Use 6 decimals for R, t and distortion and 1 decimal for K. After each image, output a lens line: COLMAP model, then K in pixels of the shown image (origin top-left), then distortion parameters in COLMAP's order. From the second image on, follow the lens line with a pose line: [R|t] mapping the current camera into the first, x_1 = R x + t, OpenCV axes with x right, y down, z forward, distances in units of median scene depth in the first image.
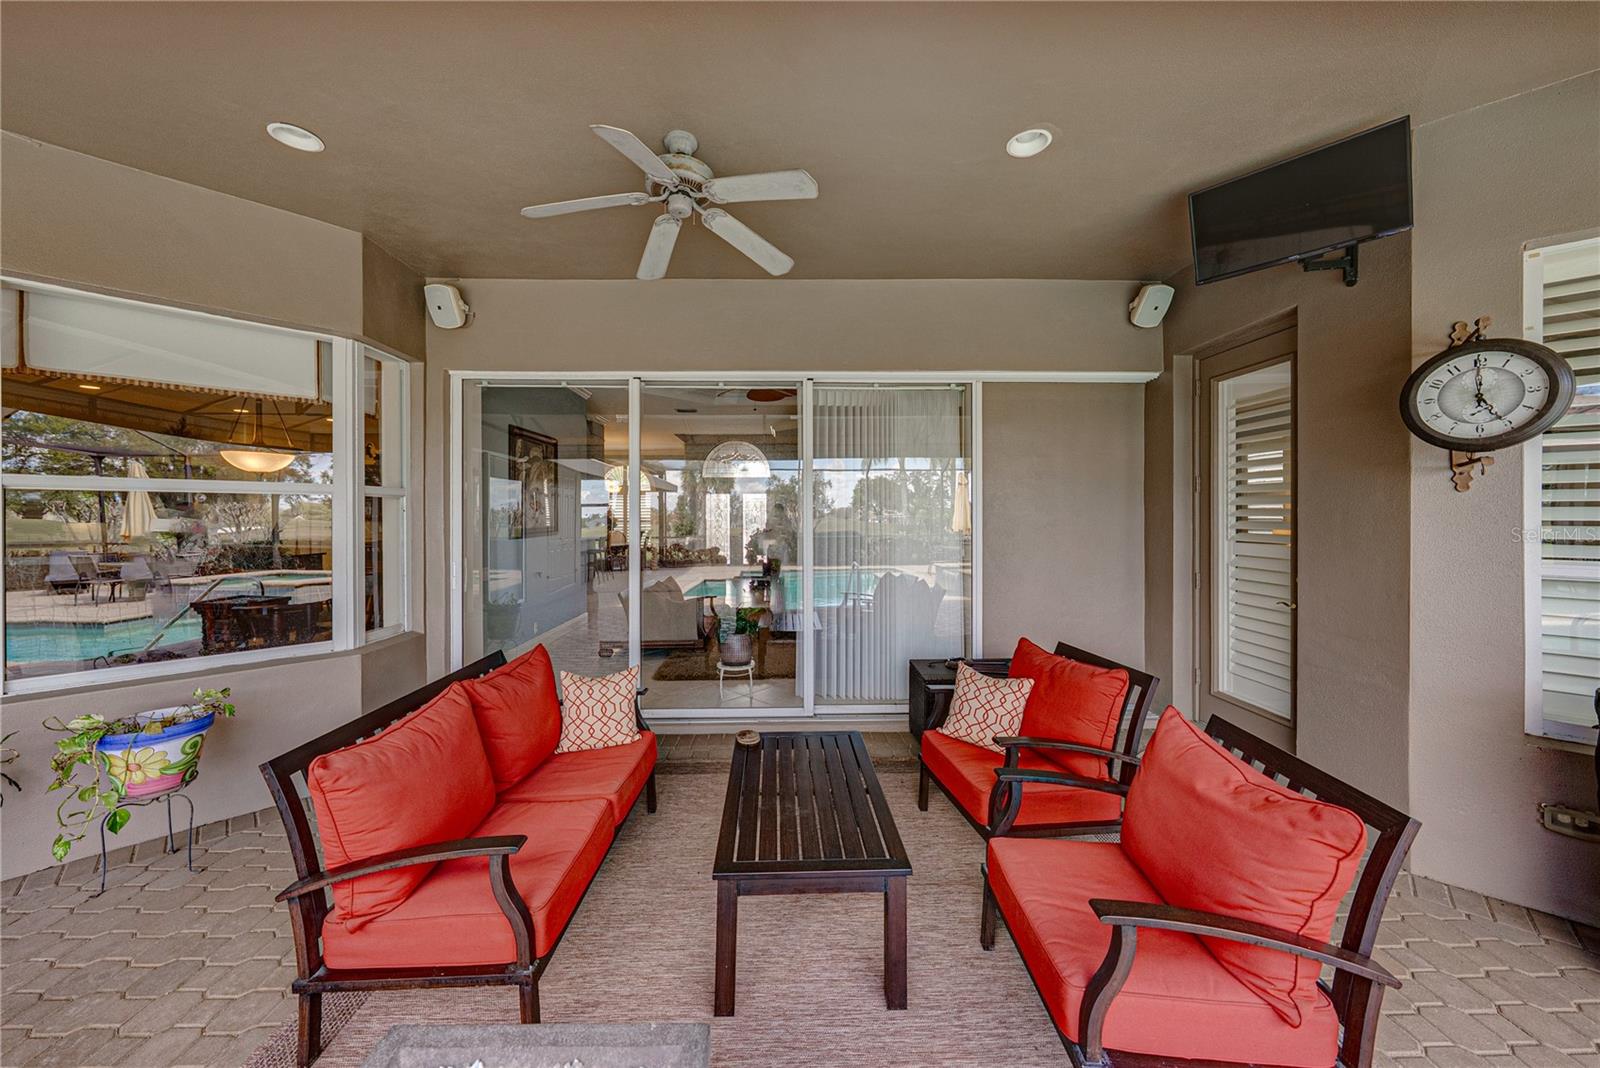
lens RADIAL K [[561.2, 0, 808.9], [0, 561.2, 531.4], [0, 0, 1]] dist [-0.002866, -0.000104]
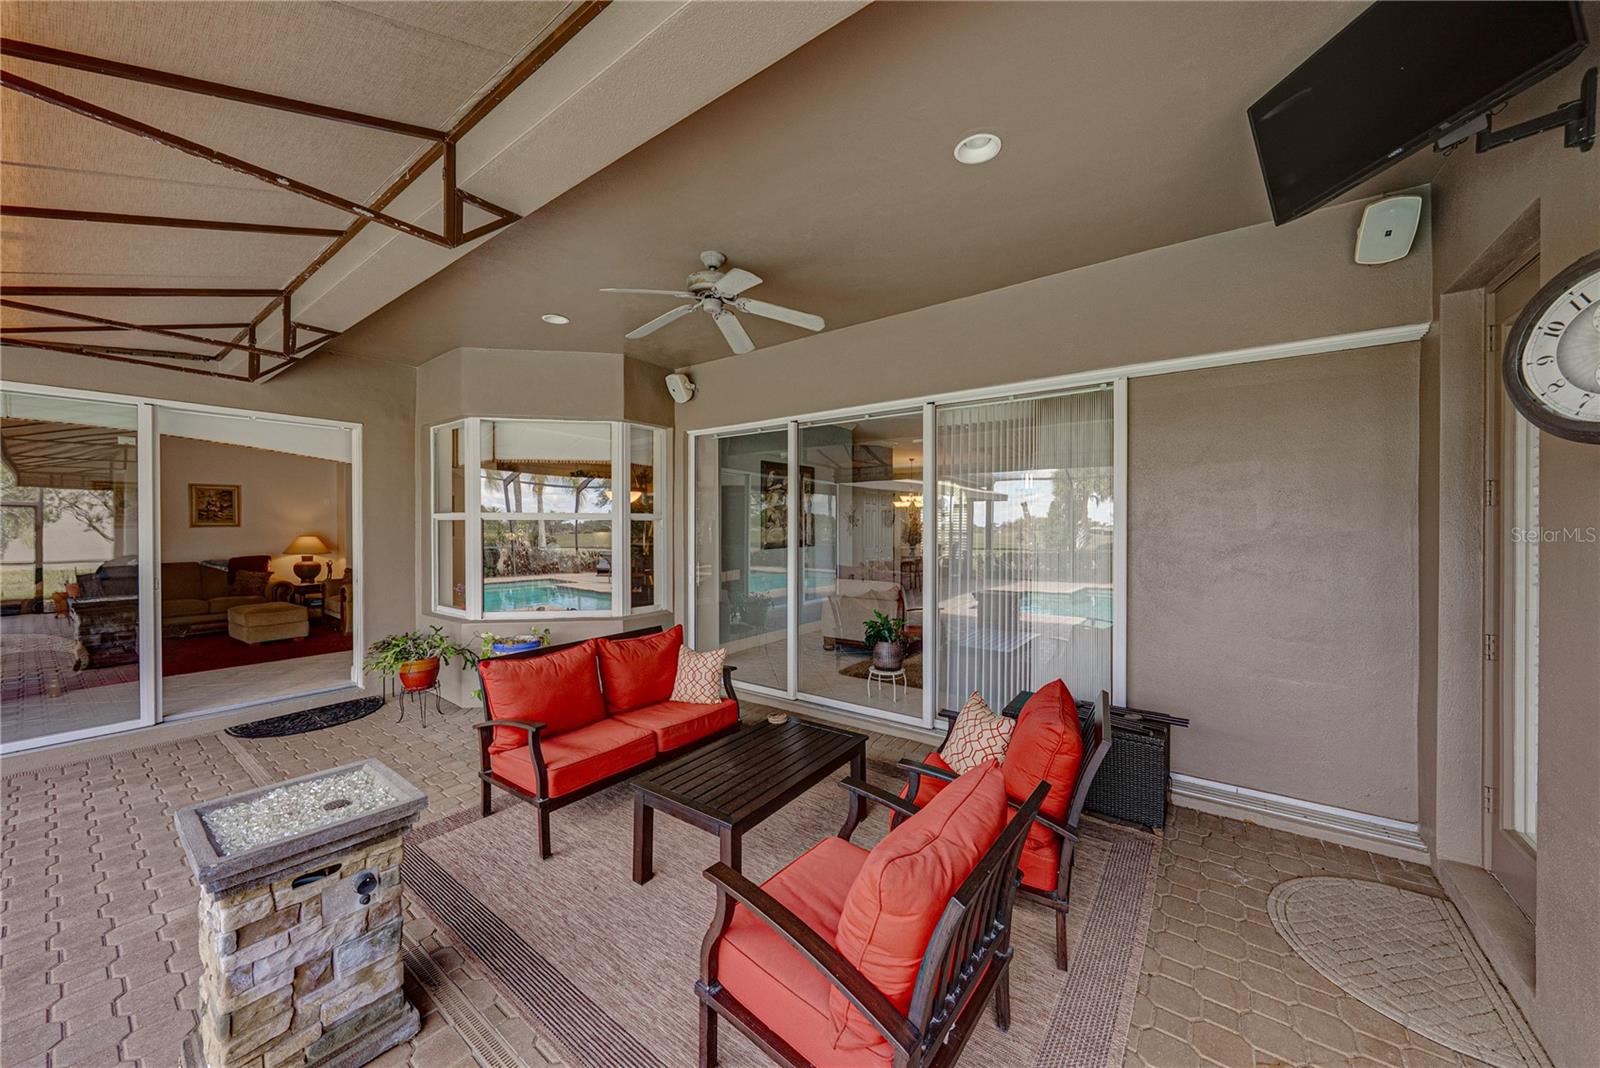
lens RADIAL K [[570.7, 0, 829.0], [0, 570.7, 545.1], [0, 0, 1]] dist [-0.000425, 0.000029]
pose [[0.798274, 0.023232, -0.601847, 0.640264], [-0.018361, 0.999730, 0.014237, -0.027260], [0.602015, -0.000315, 0.798485, 0.063428]]
